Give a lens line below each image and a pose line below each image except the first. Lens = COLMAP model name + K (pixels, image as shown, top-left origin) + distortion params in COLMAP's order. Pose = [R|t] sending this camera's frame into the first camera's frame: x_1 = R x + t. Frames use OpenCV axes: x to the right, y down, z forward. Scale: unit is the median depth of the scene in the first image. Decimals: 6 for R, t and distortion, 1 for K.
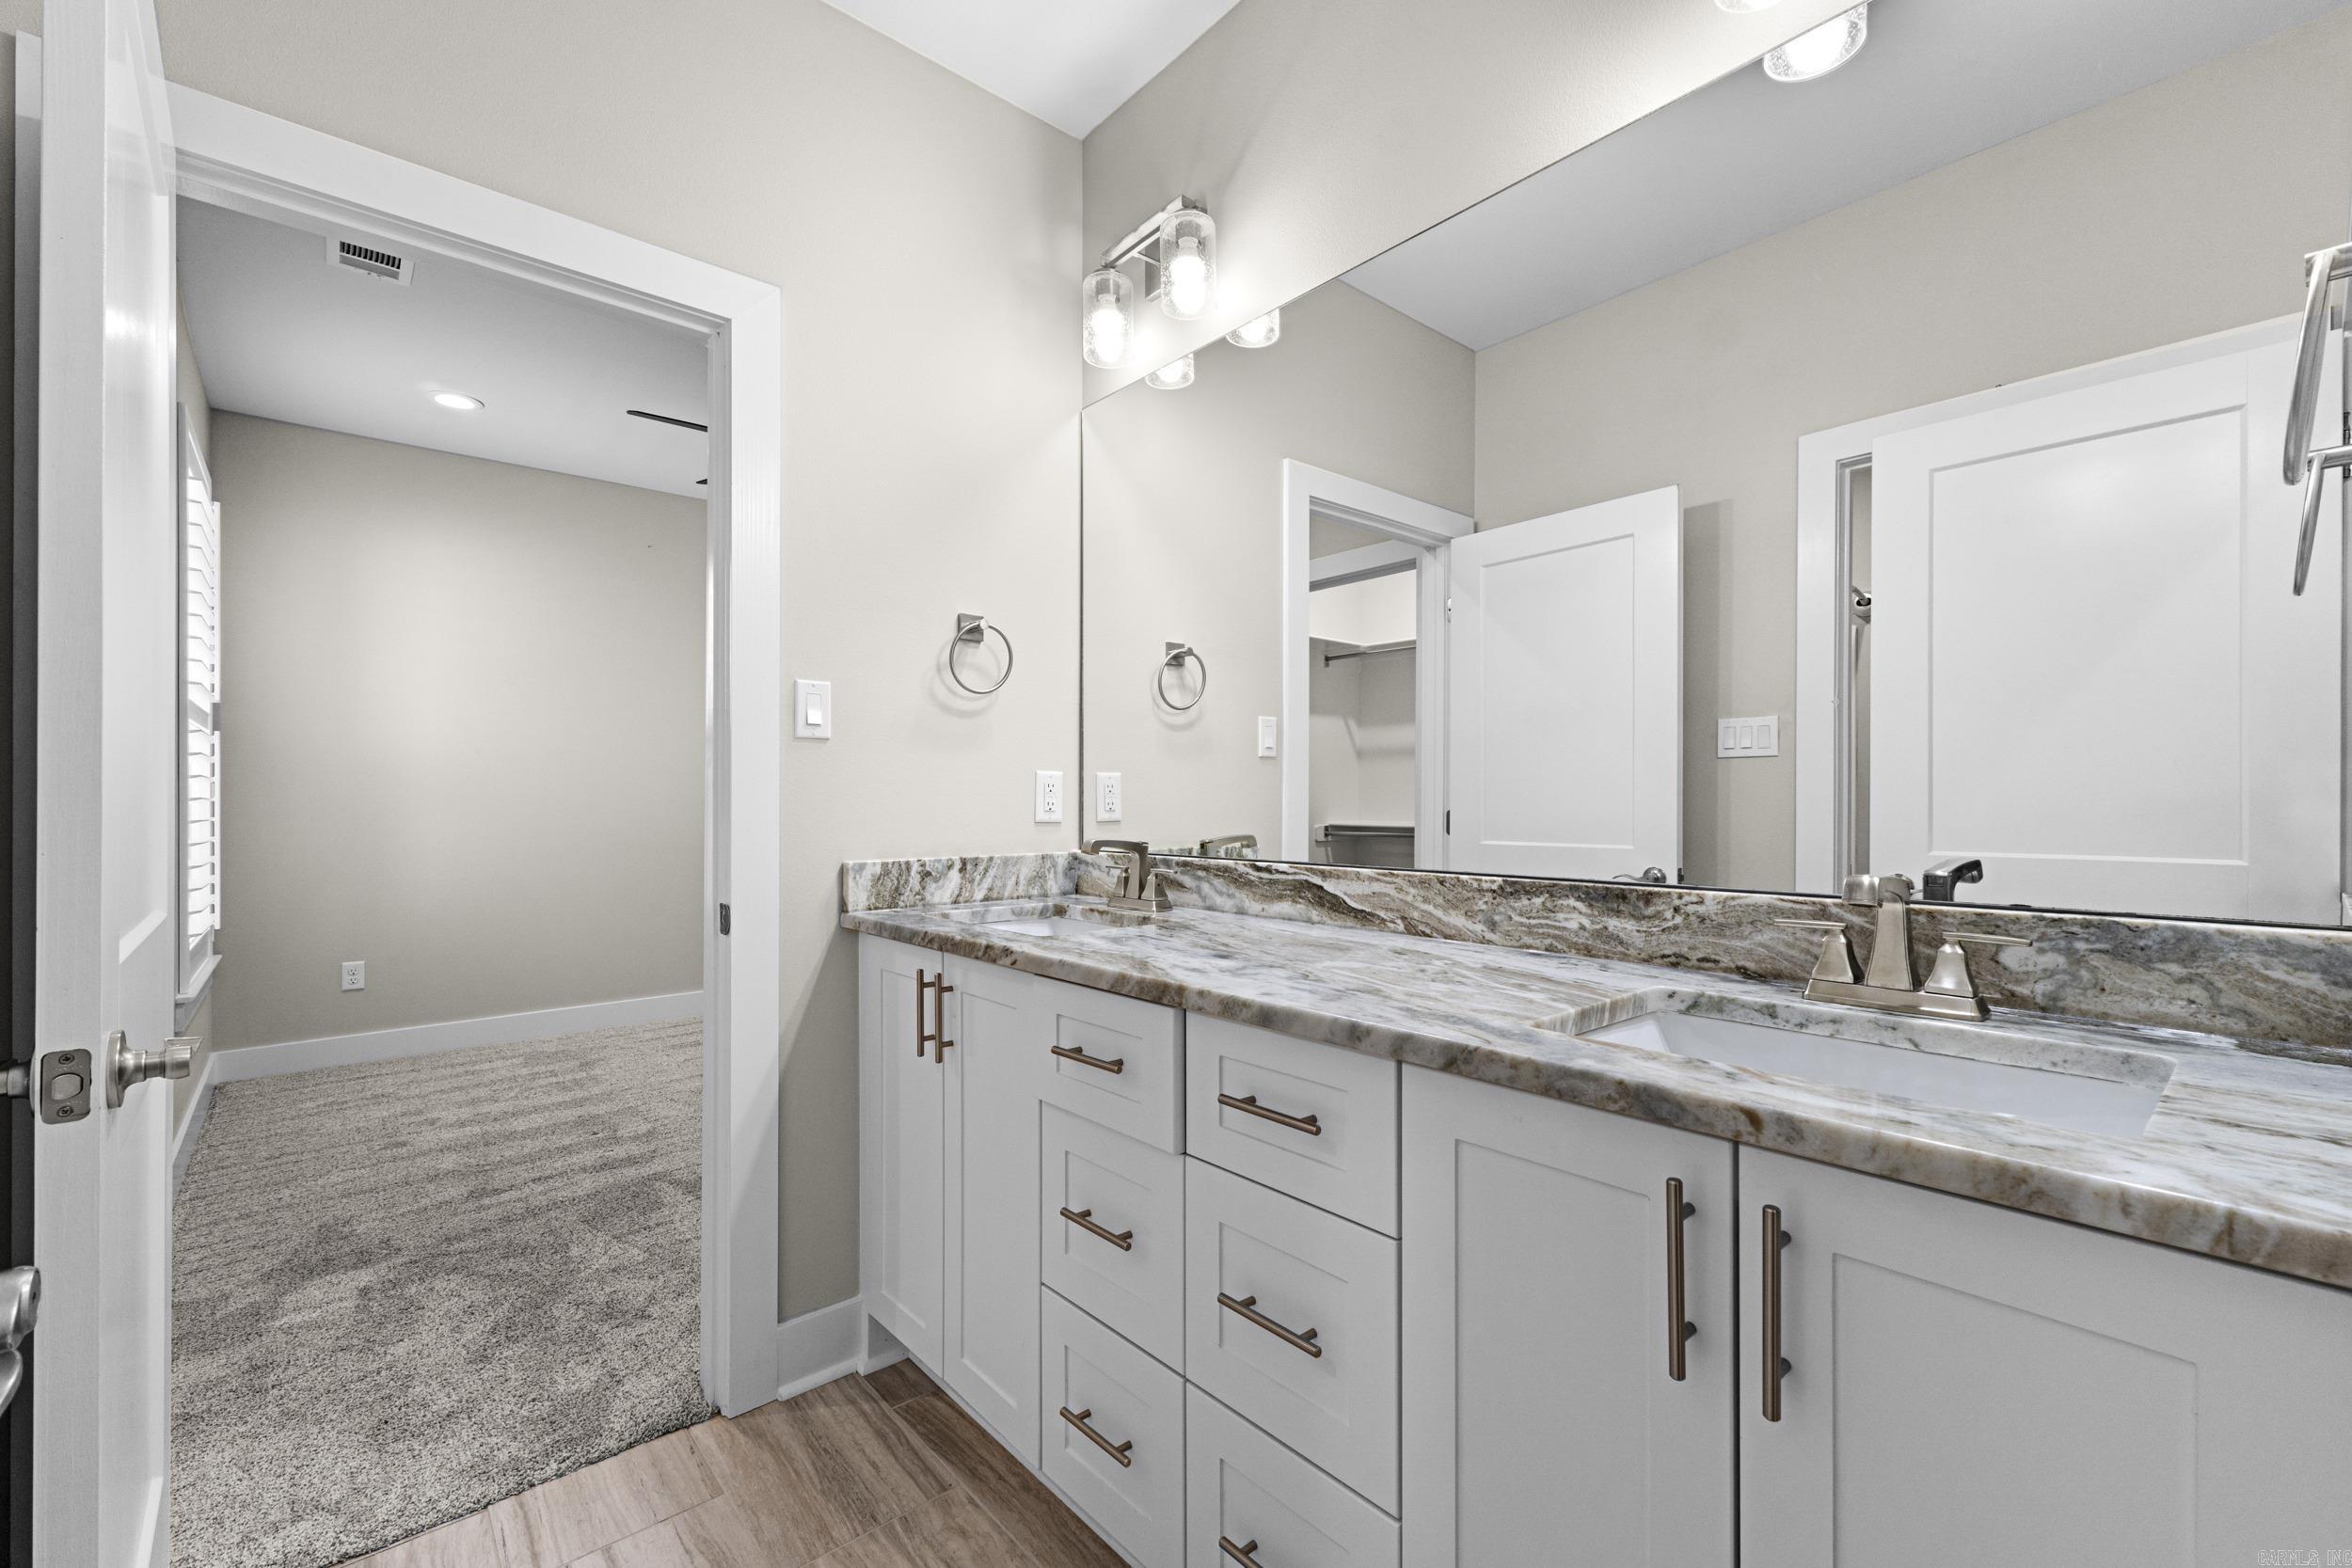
lens RADIAL K [[983.9, 0, 1167.5], [0, 983.9, 766.7], [0, 0, 1]] dist [0.003050, -0.000873]
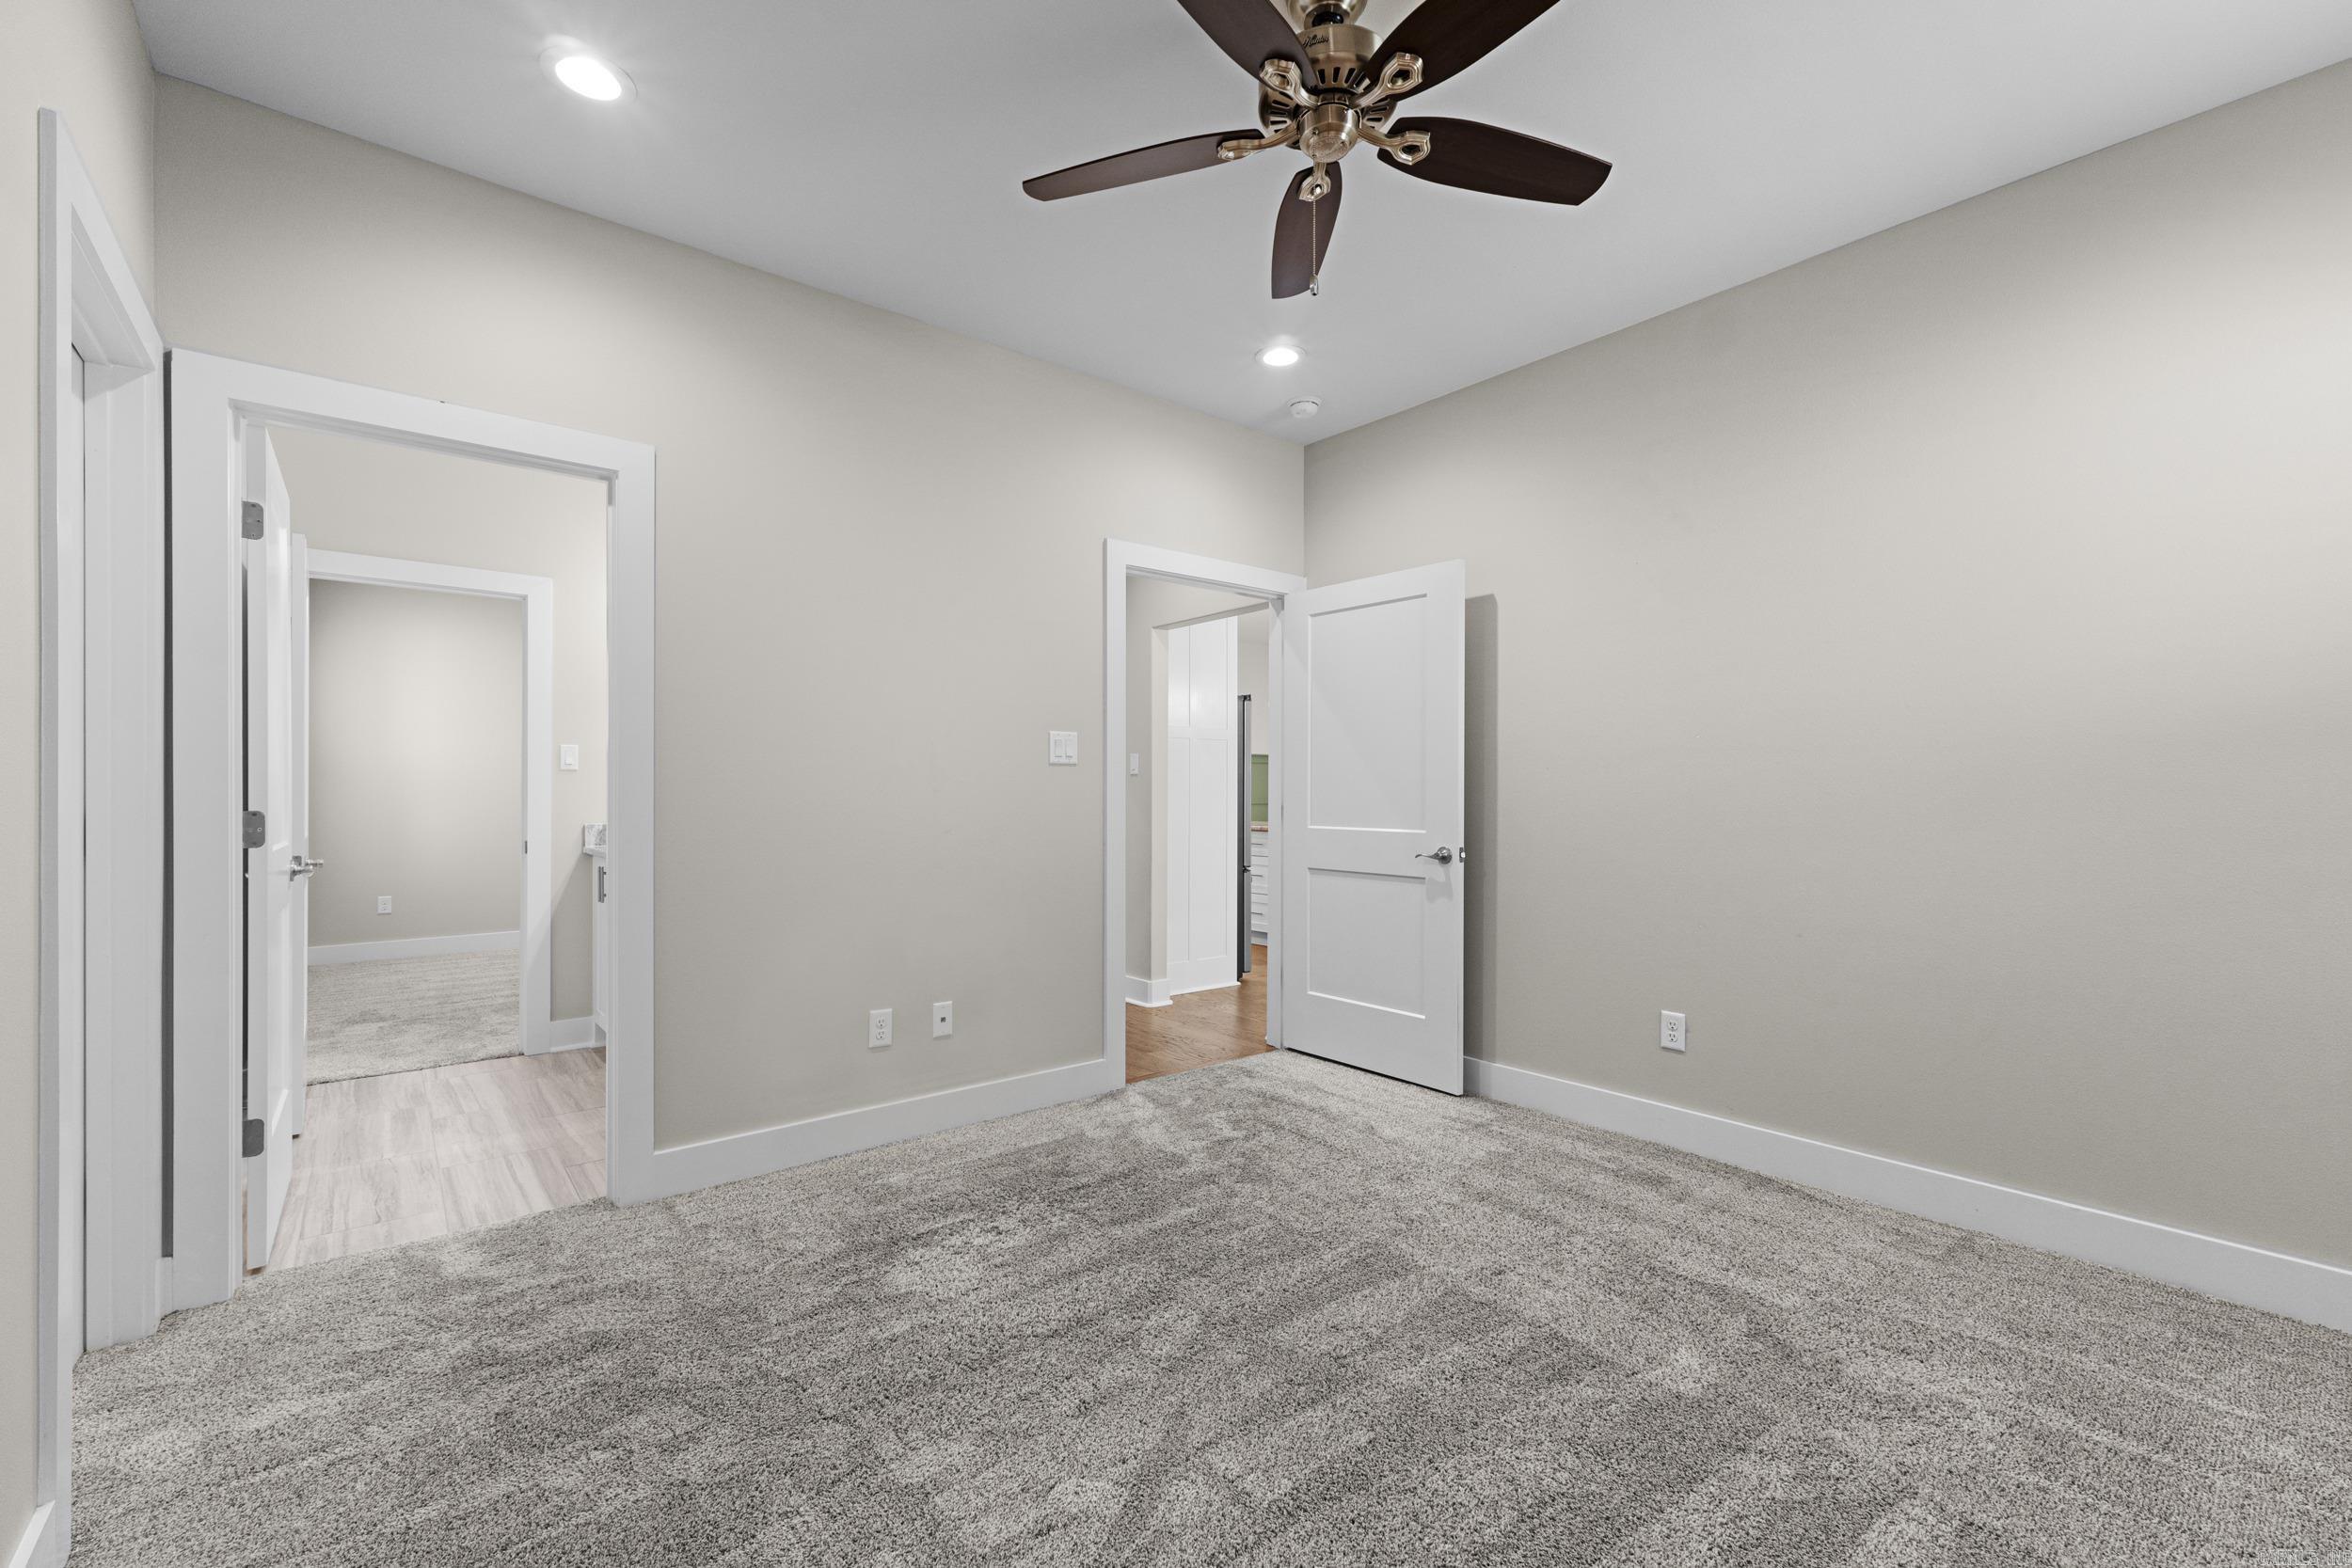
lens RADIAL K [[983.9, 0, 1192.5], [0, 983.9, 787.9], [0, 0, 1]] dist [0.003050, -0.000873]
pose [[0.999749, 0.003458, -0.022149, 1.118067], [-0.003347, 0.999982, 0.005054, -0.004455], [0.022166, -0.004979, 0.999742, -1.236047]]
